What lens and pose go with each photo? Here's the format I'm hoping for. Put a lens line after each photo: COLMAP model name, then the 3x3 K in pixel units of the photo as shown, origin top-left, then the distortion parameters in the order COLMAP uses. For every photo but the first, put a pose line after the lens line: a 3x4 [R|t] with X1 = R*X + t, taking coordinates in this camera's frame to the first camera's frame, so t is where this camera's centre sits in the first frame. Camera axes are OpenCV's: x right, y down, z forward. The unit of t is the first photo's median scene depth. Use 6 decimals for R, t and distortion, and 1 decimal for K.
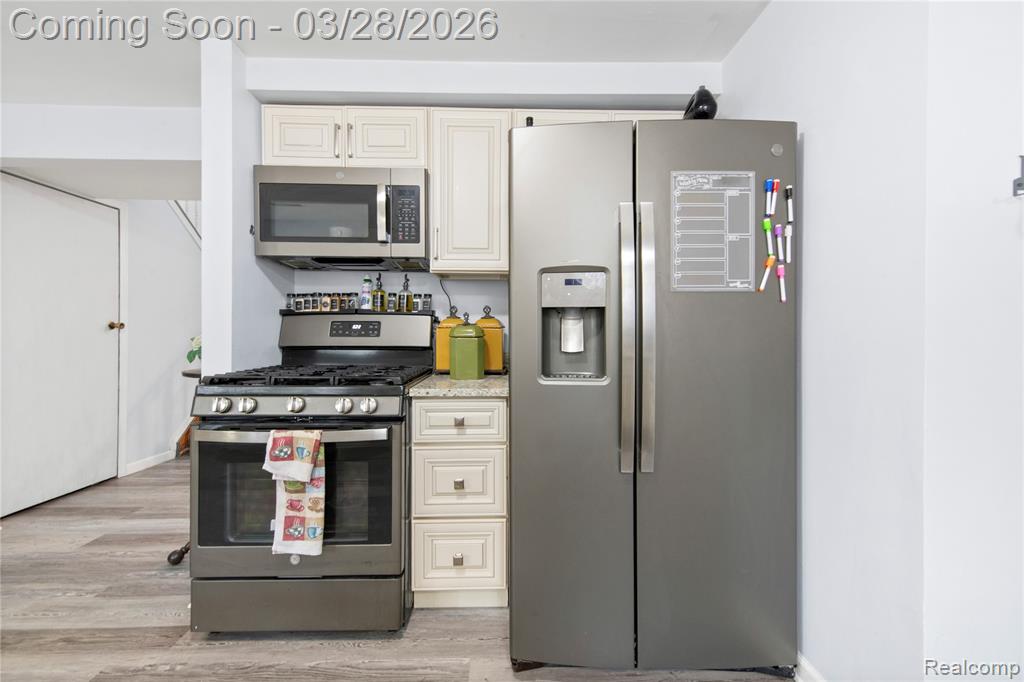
lens RADIAL K [[408.1, 0, 512.0], [0, 408.1, 333.5], [0, 0, 1]] dist [0.007566, -0.000209]
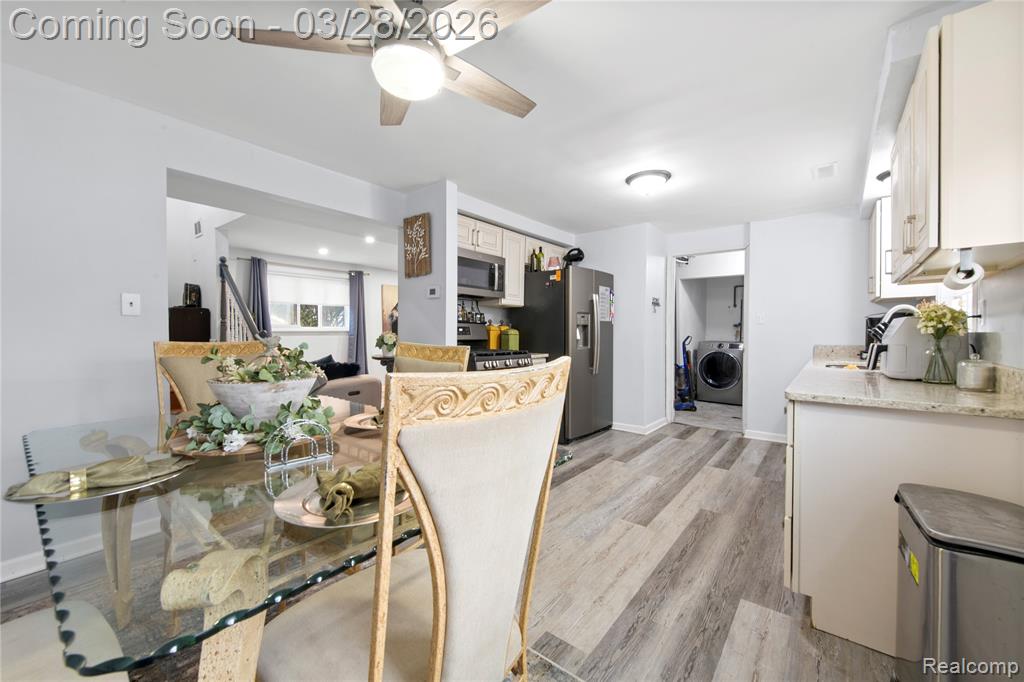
lens RADIAL K [[405.0, 0, 511.3], [0, 405.0, 337.0], [0, 0, 1]] dist [0.000755, -0.000169]
pose [[0.633941, -0.007955, 0.773340, -1.886404], [0.002831, 0.999964, 0.007966, 0.003945], [-0.773376, -0.002861, 0.633941, -0.412954]]
